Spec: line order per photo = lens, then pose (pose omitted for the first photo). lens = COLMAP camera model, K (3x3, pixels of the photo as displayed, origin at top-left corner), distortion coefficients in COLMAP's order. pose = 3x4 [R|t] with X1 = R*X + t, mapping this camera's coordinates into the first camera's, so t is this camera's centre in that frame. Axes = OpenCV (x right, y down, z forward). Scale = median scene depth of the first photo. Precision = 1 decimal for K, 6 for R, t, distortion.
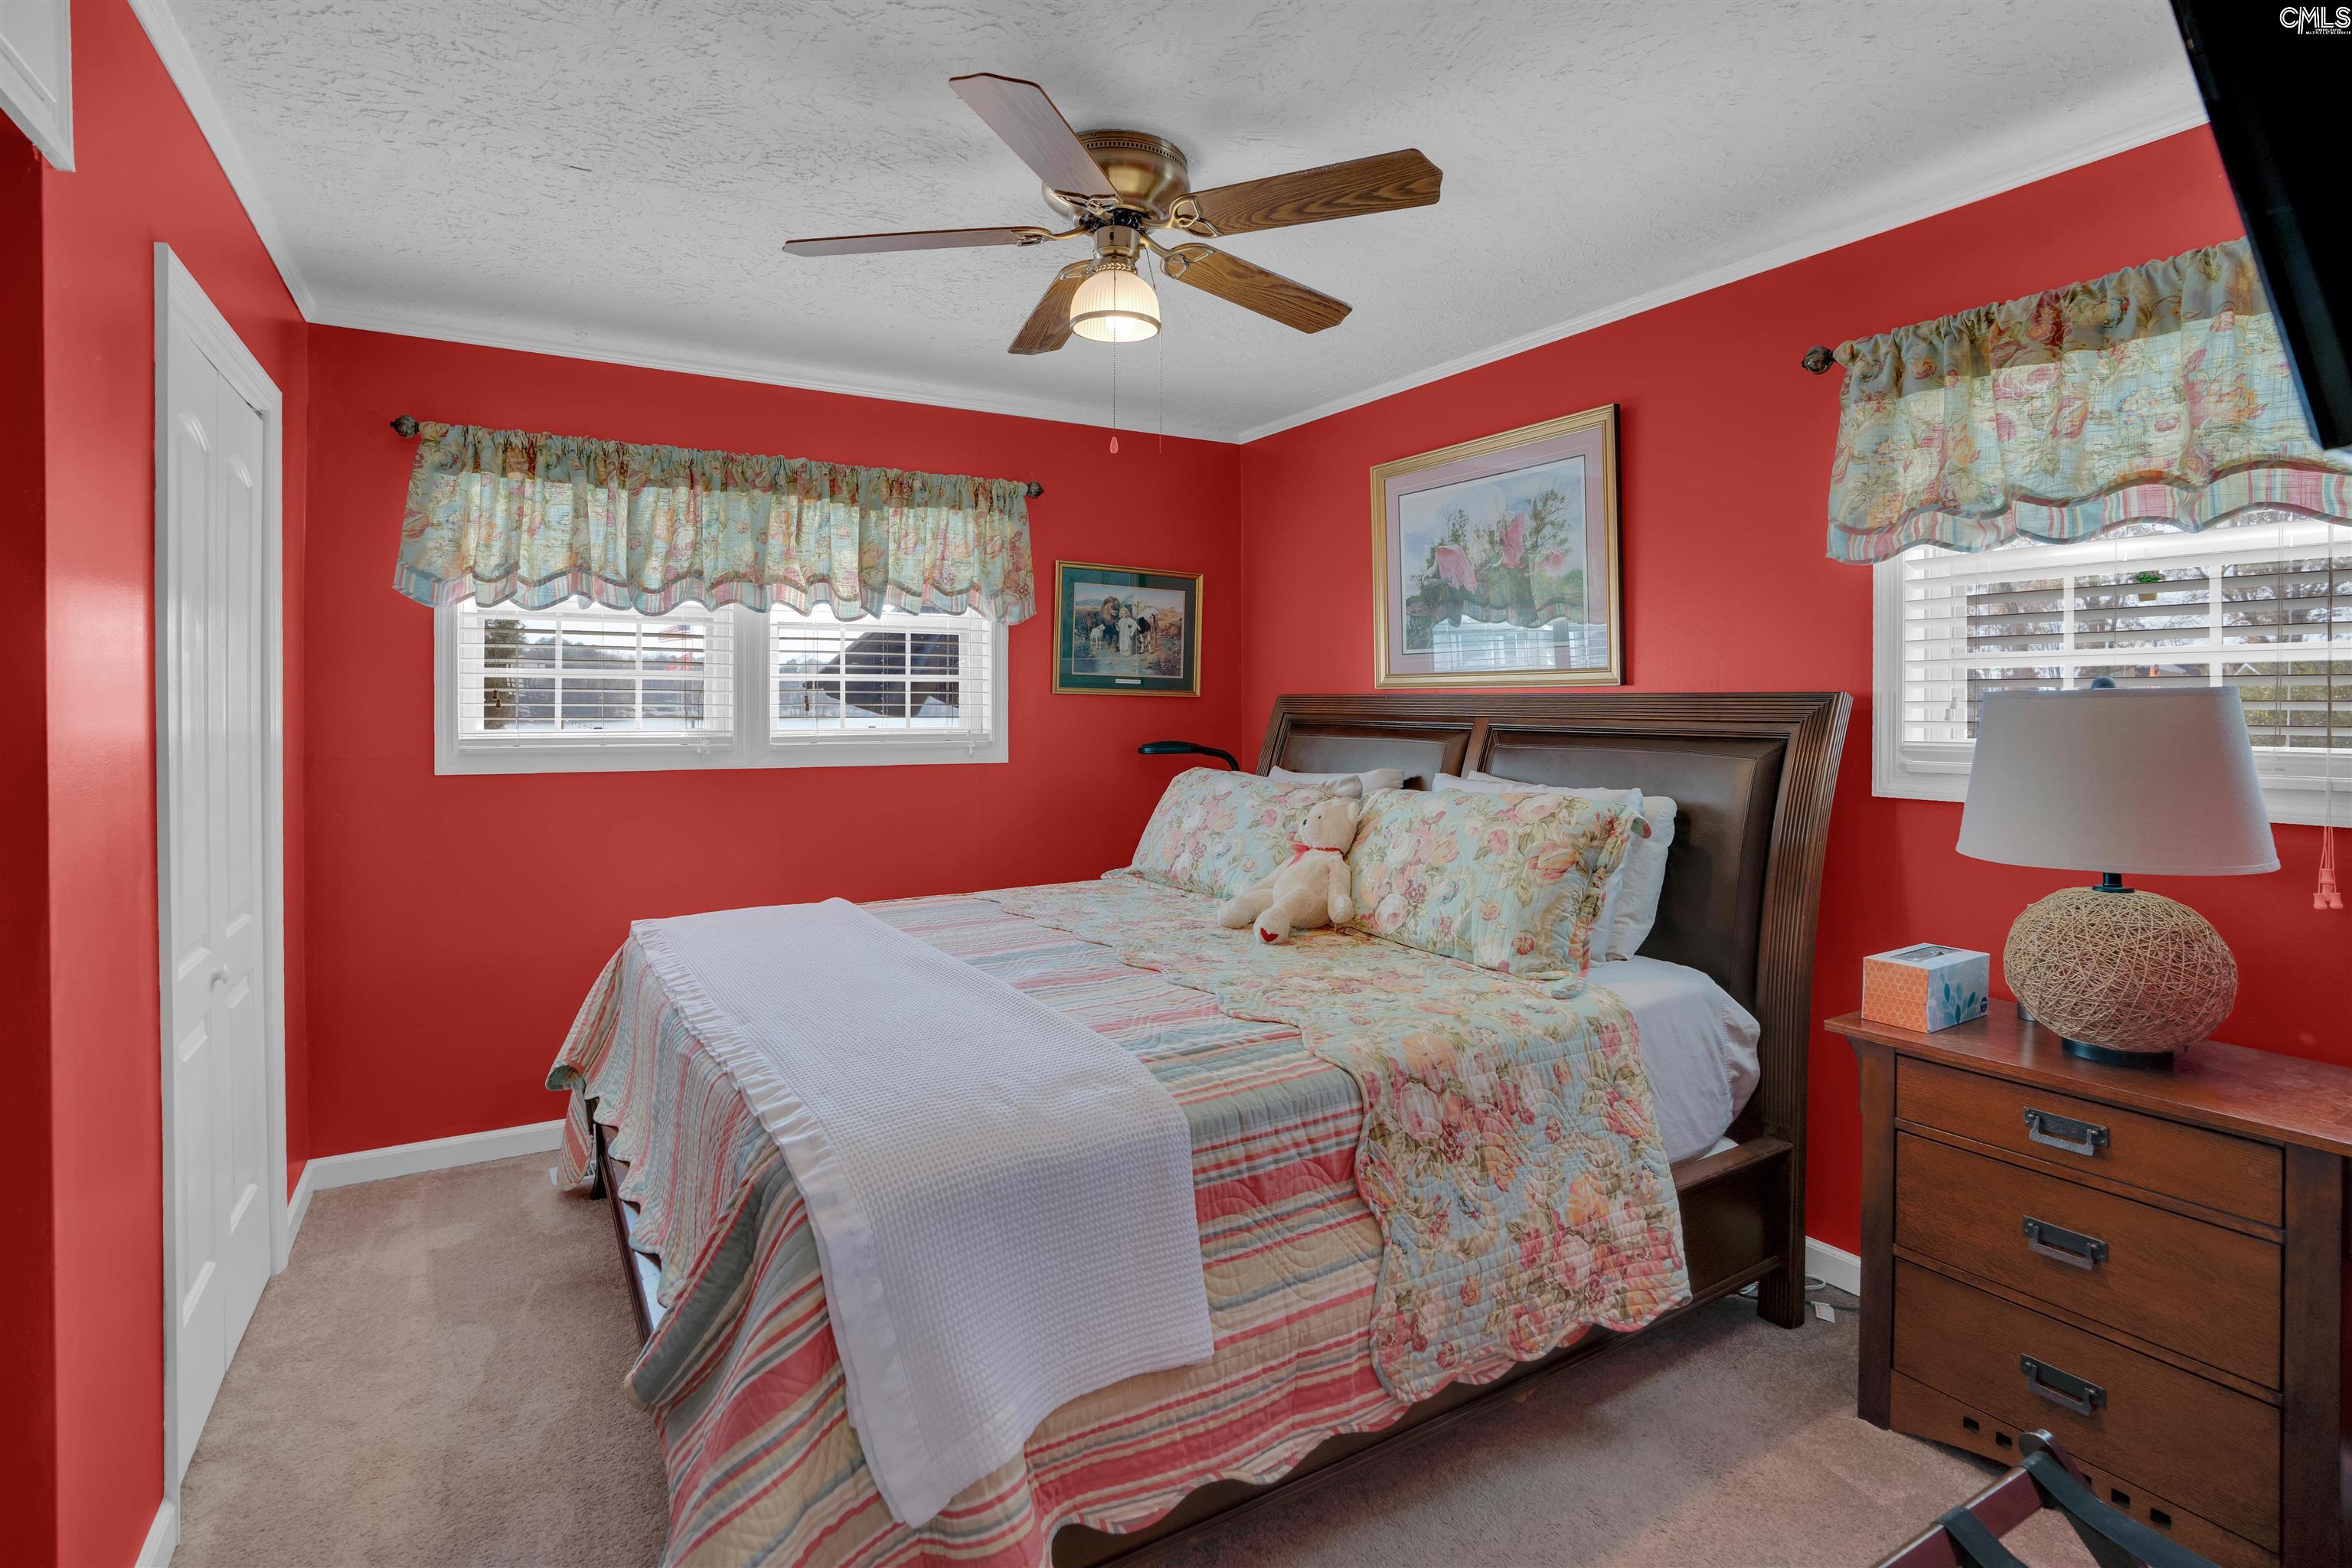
lens RADIAL K [[1129.7, 0, 1175.9], [0, 1129.7, 689.7], [0, 0, 1]] dist [-0.004552, -0.001282]
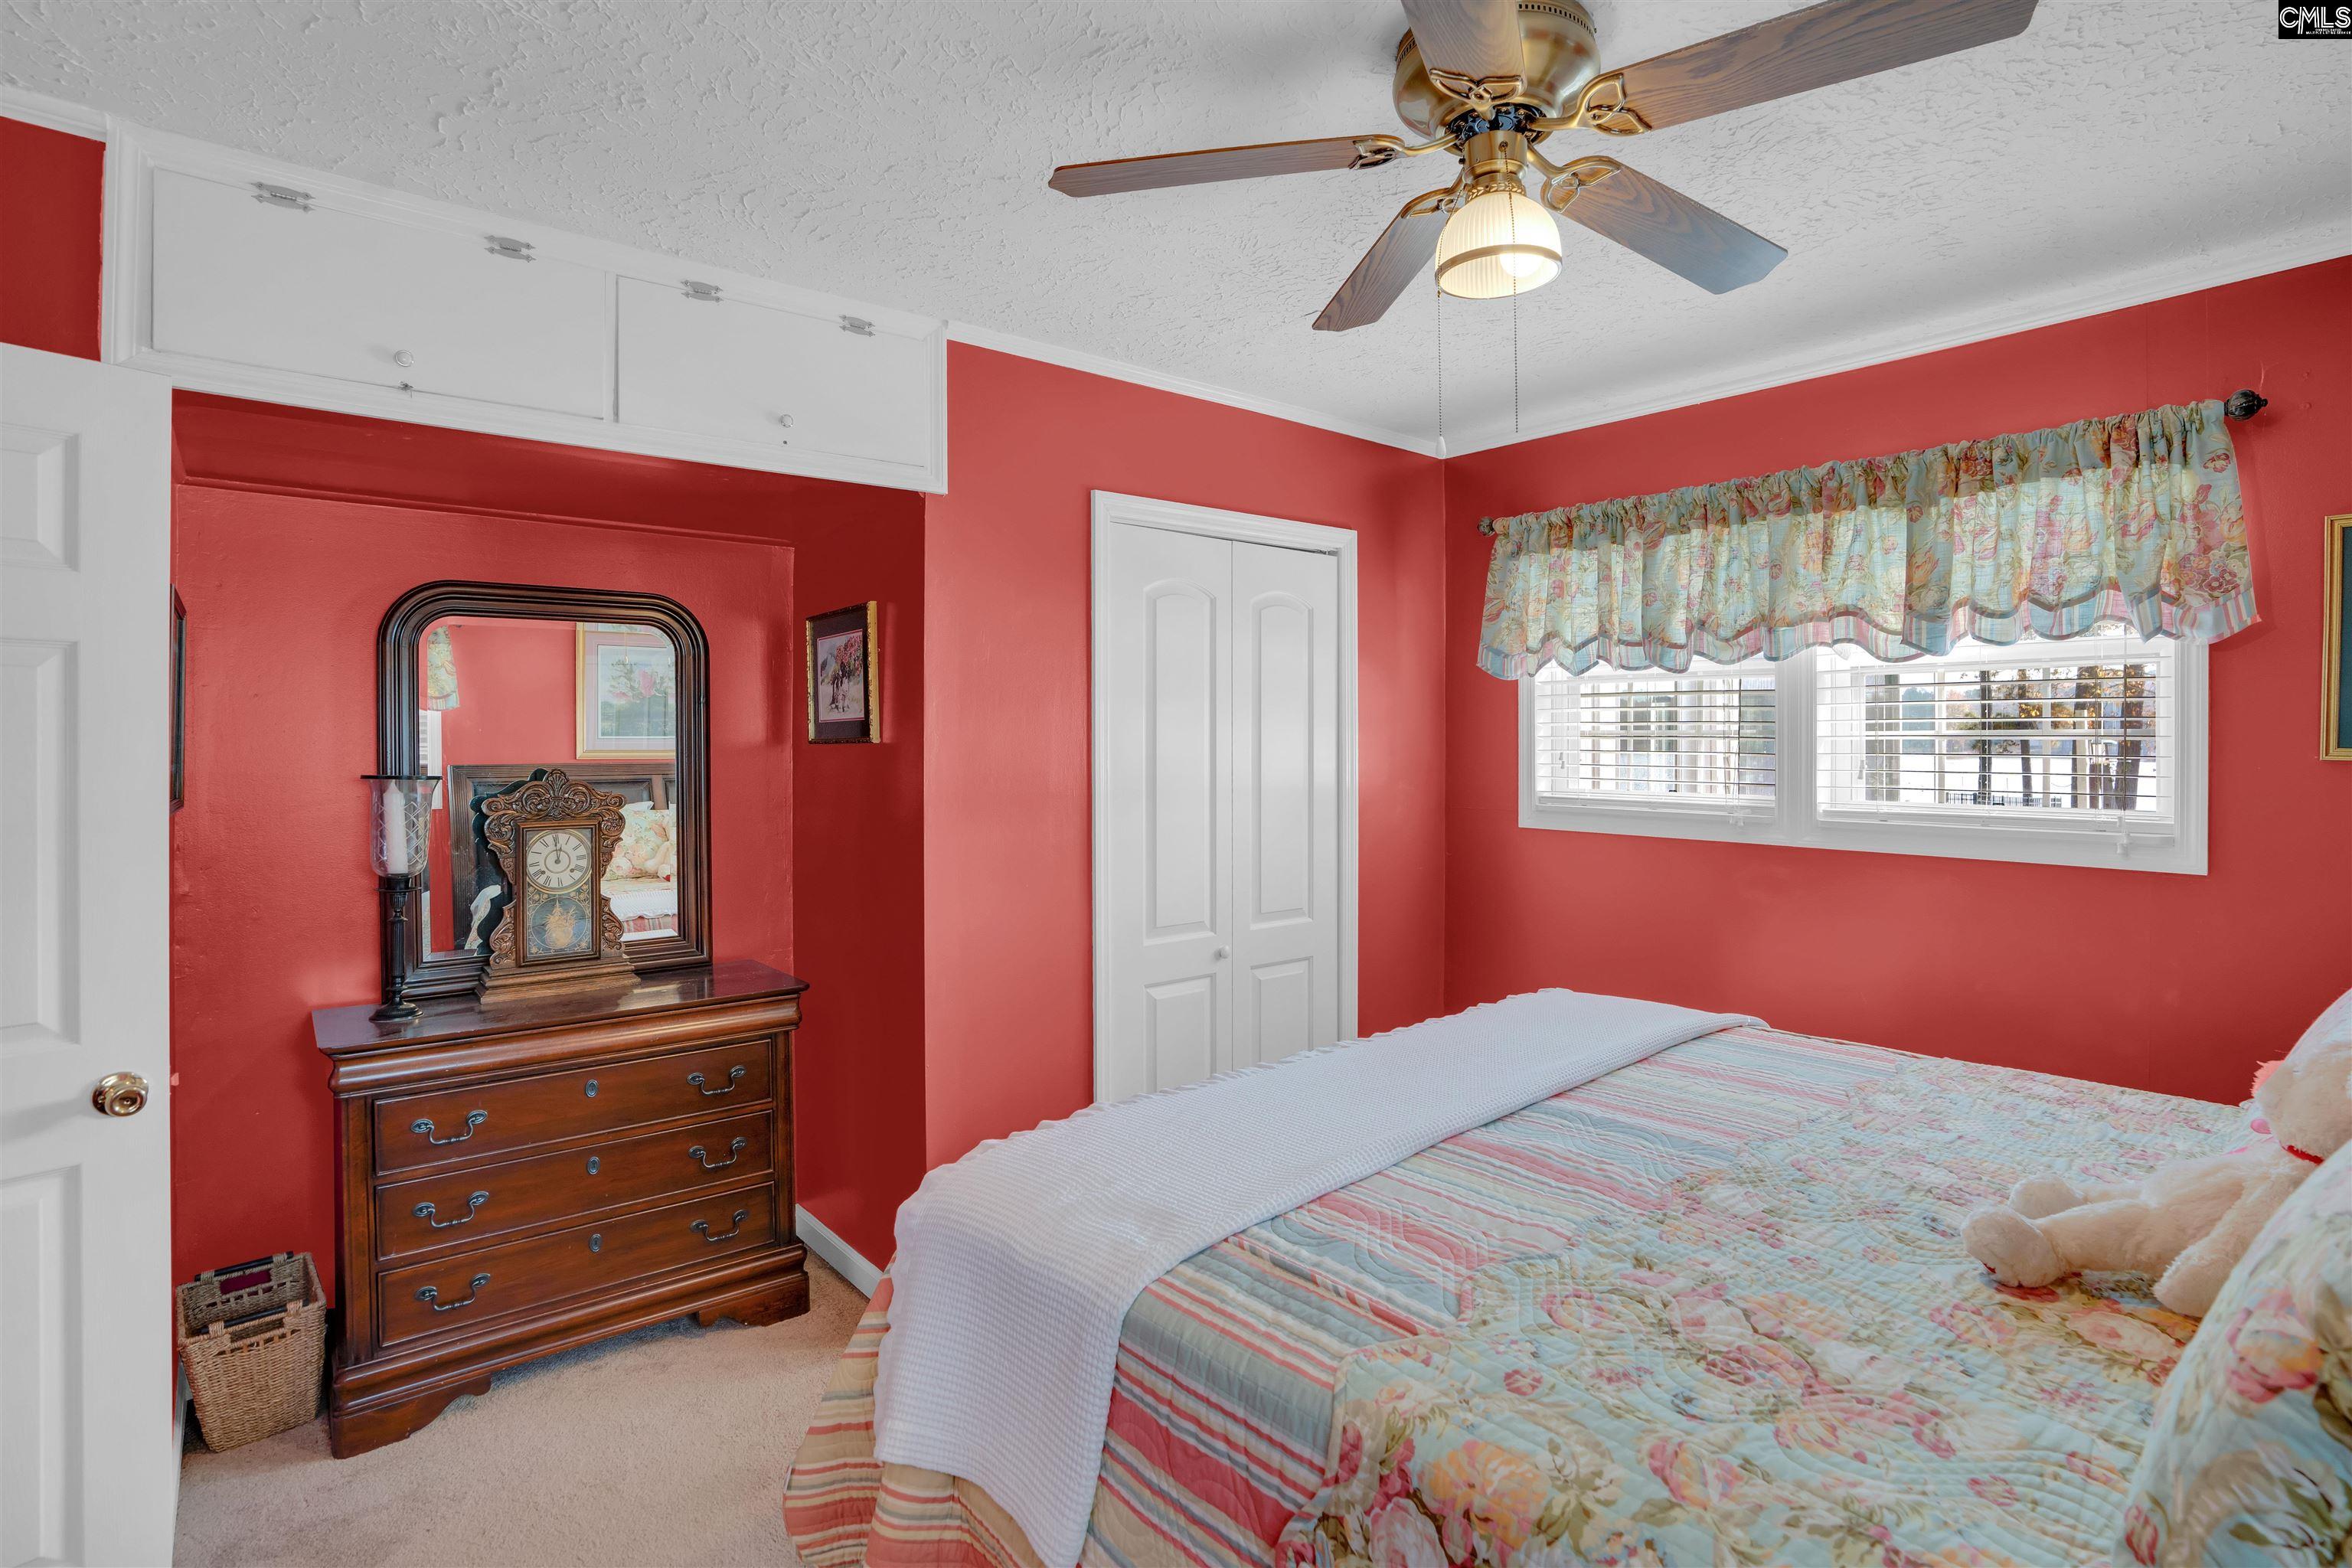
lens RADIAL K [[1156.2, 0, 1179.9], [0, 1156.2, 736.2], [0, 0, 1]] dist [-0.067481, 0.035311]
pose [[0.167717, -0.006724, -0.985812, 0.404373], [0.001552, 0.999977, -0.006556, -0.008252], [0.985834, -0.000431, 0.167724, 0.447939]]
